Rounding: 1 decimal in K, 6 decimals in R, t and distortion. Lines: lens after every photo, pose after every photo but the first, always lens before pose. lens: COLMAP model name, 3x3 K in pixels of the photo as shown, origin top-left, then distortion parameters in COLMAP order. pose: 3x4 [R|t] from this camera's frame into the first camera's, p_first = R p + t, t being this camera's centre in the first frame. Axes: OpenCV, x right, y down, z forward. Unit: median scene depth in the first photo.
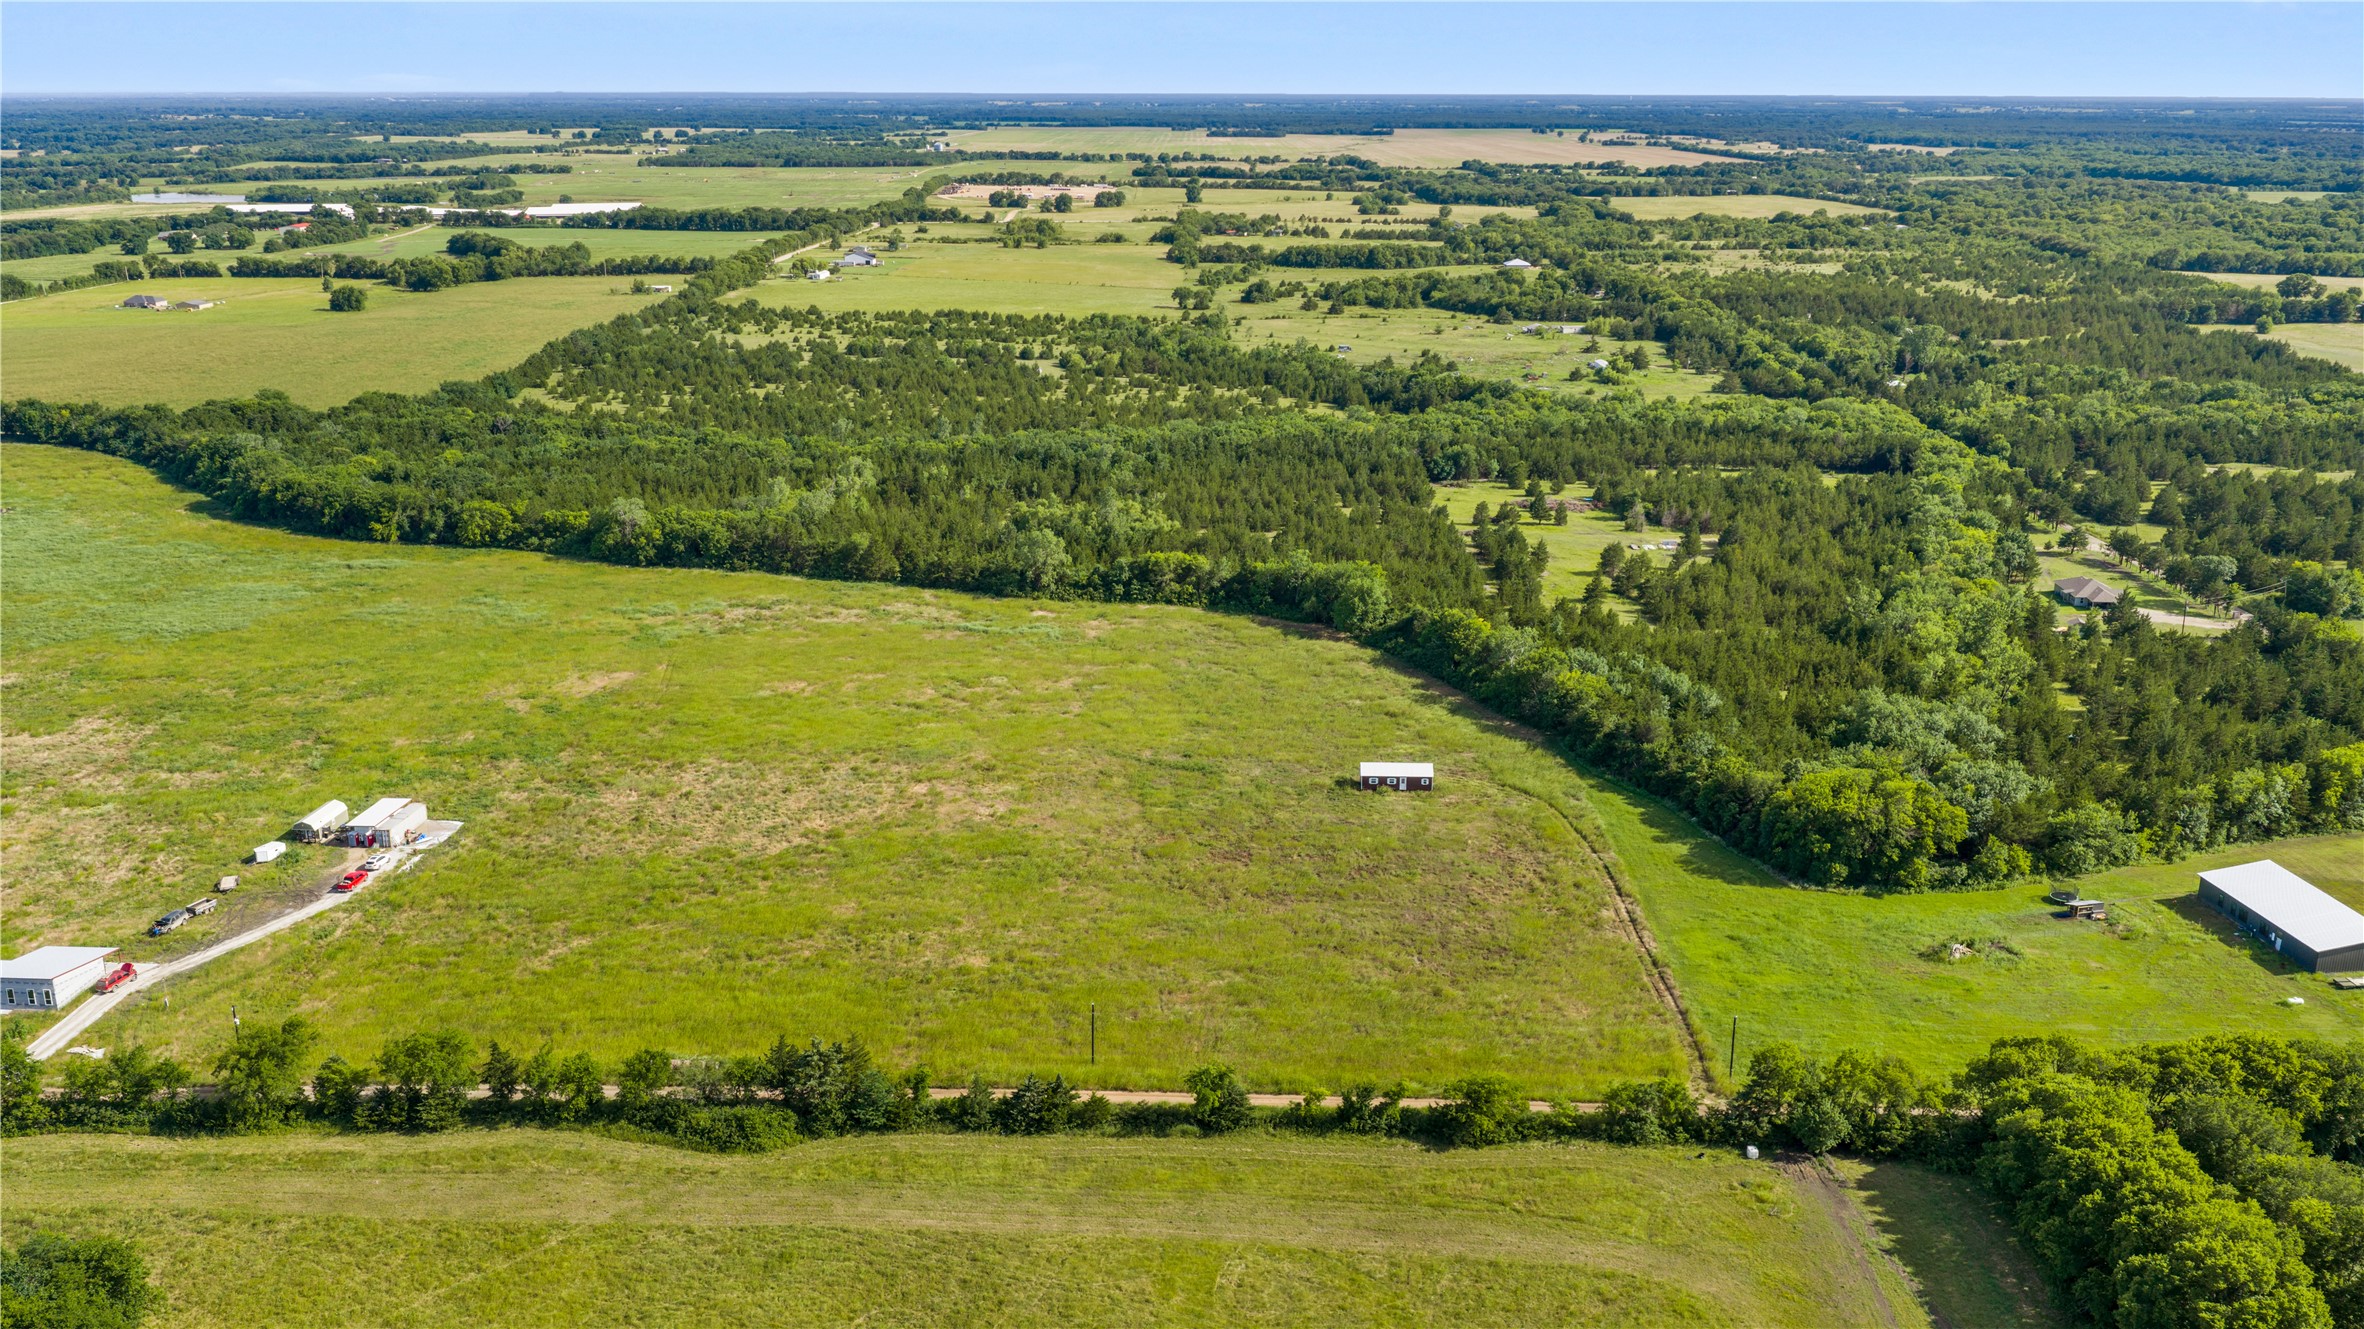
lens RADIAL K [[1977.3, 0, 1182.0], [0, 1977.3, 664.5], [0, 0, 1]] dist [0.028340, -0.058313]
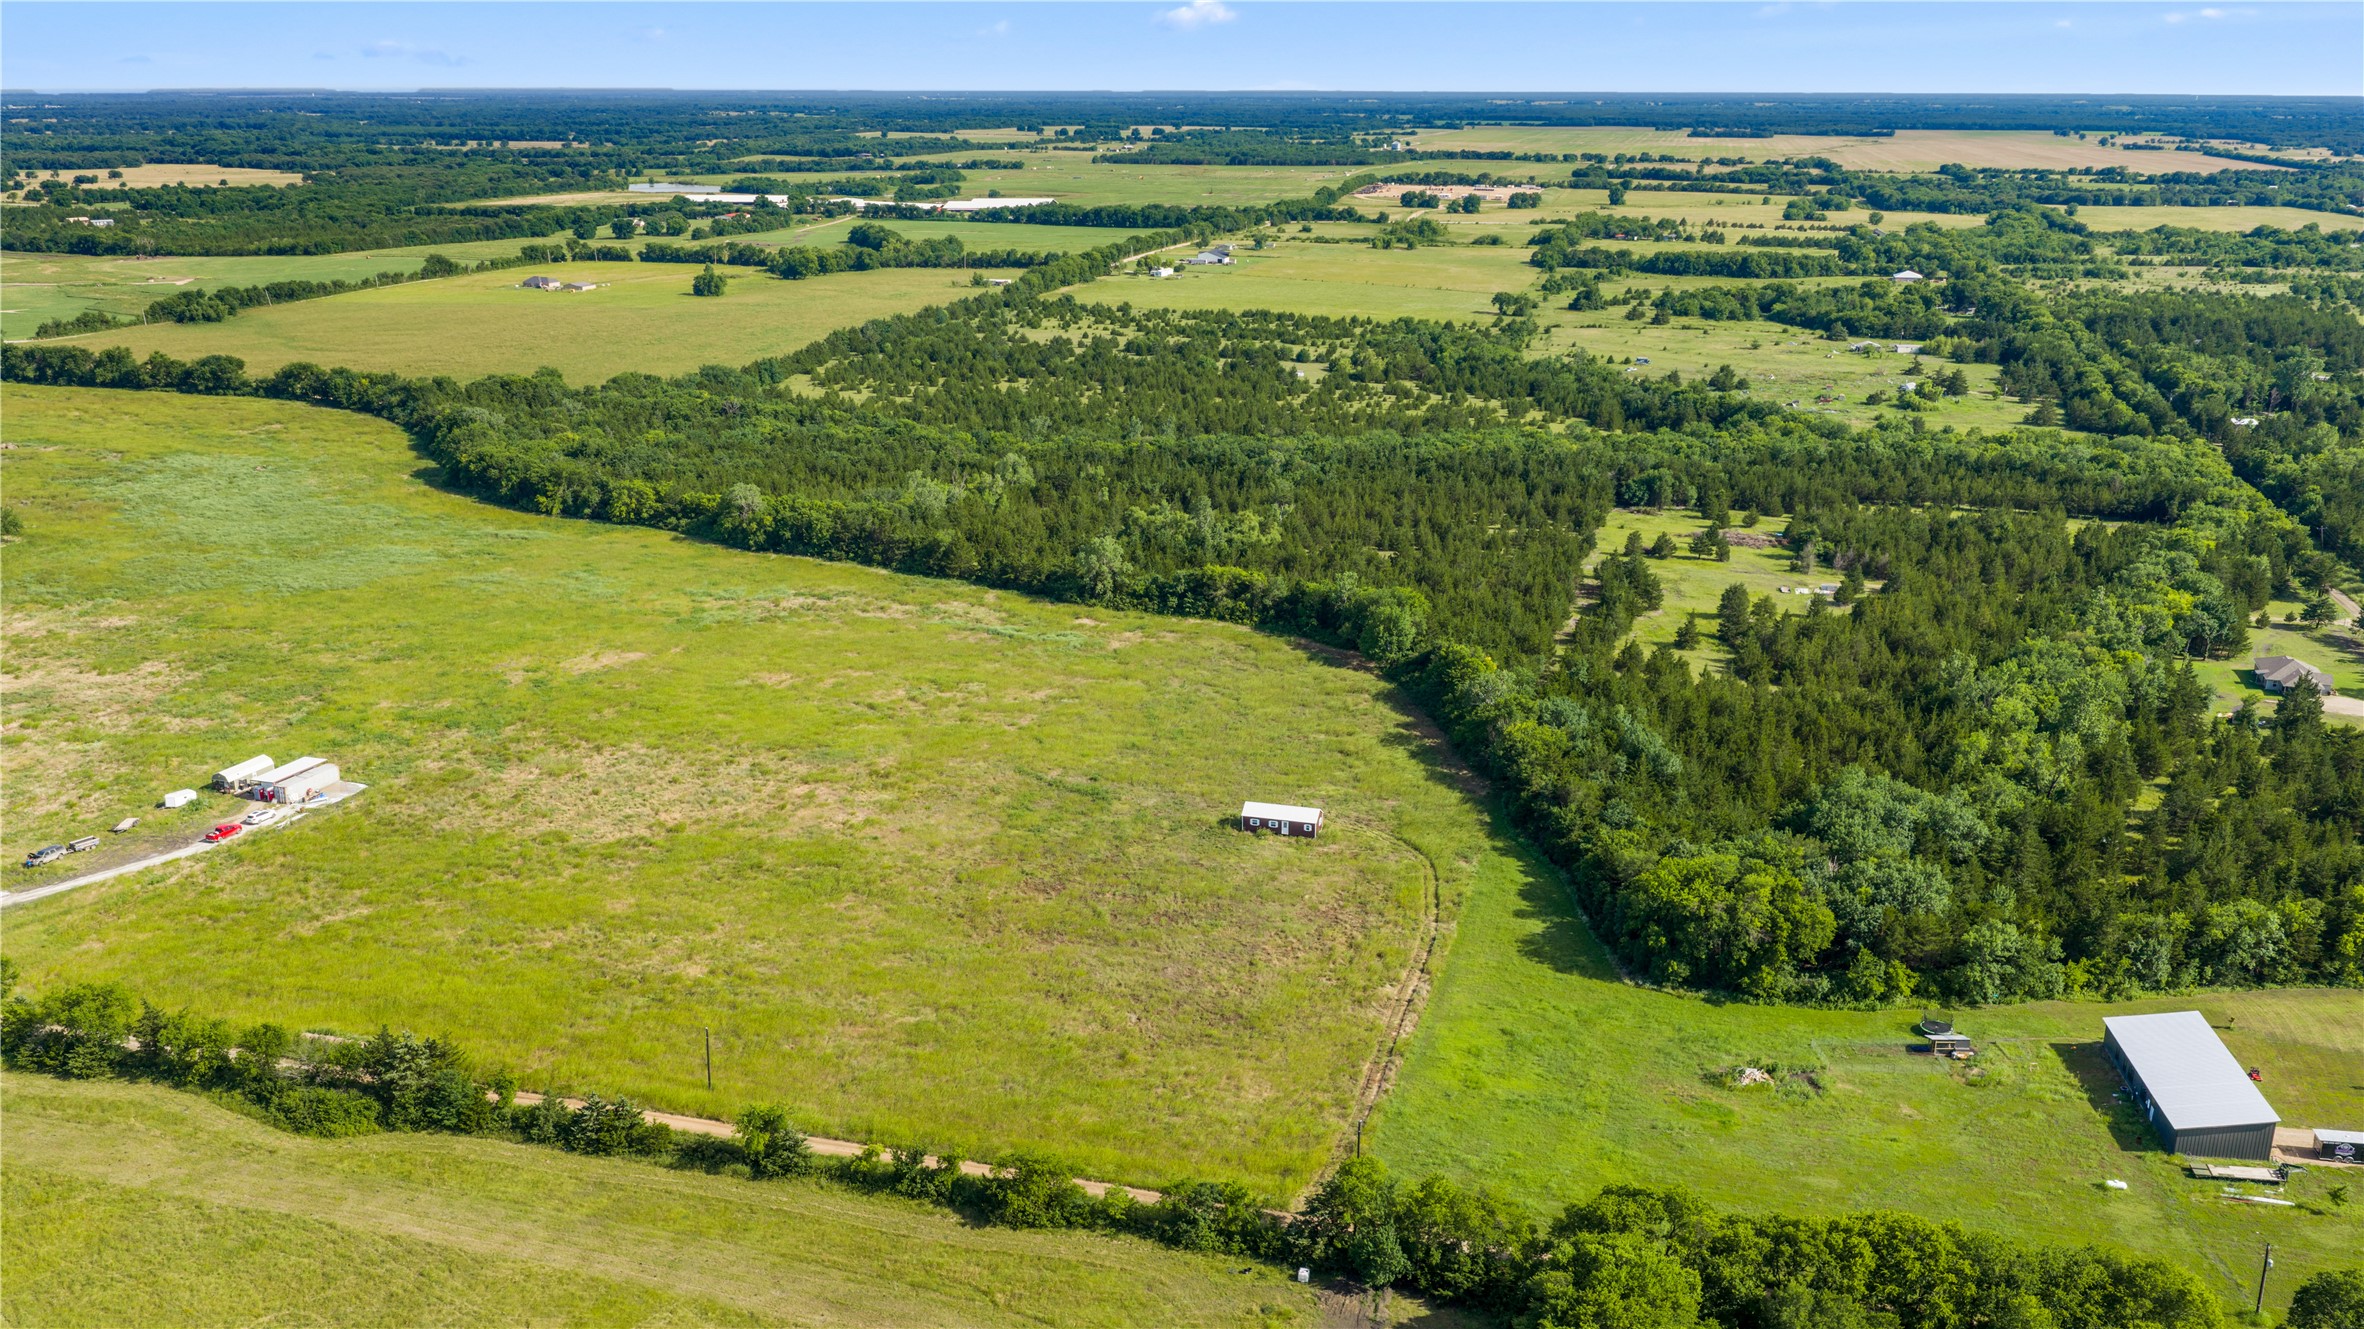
lens RADIAL K [[1977.3, 0, 1182.0], [0, 1977.3, 664.5], [0, 0, 1]] dist [0.028340, -0.058313]
pose [[0.969602, 0.069107, -0.234725, 0.173921], [-0.068974, 0.997580, 0.008789, -0.013722], [0.234765, 0.007668, 0.972022, 0.046478]]
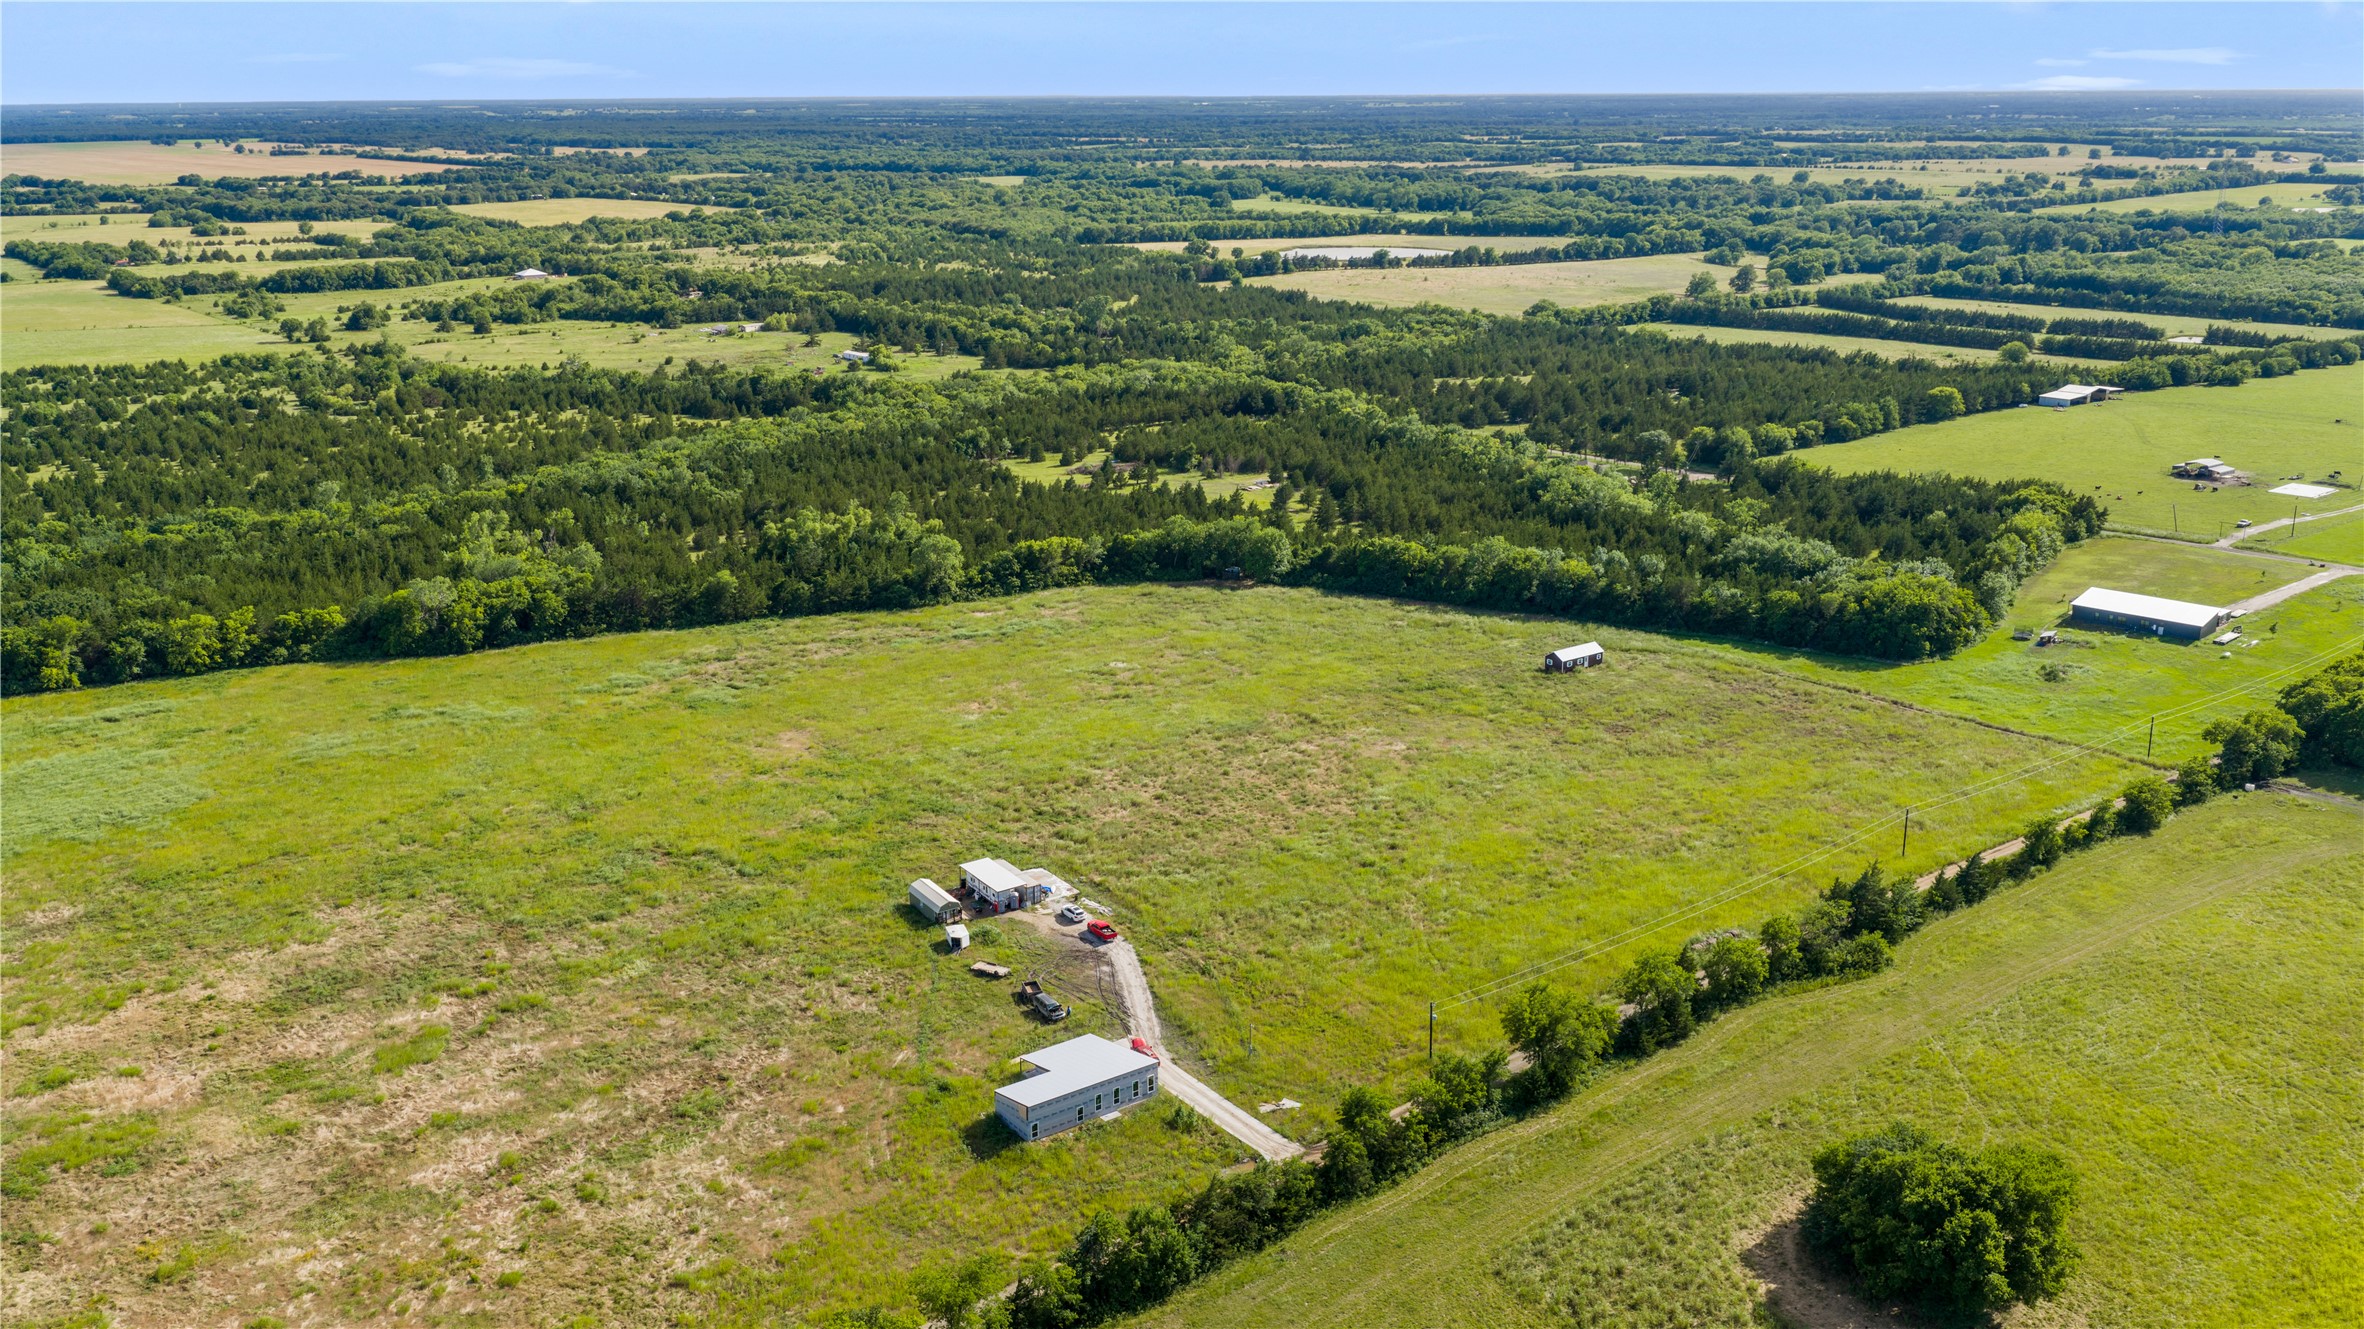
lens RADIAL K [[1977.3, 0, 1182.0], [0, 1977.3, 664.5], [0, 0, 1]] dist [0.028340, -0.058313]
pose [[0.776920, -0.184500, 0.601960, -0.504435], [0.185595, 0.980728, 0.061053, -0.036037], [-0.601623, 0.064288, 0.796189, 0.114476]]
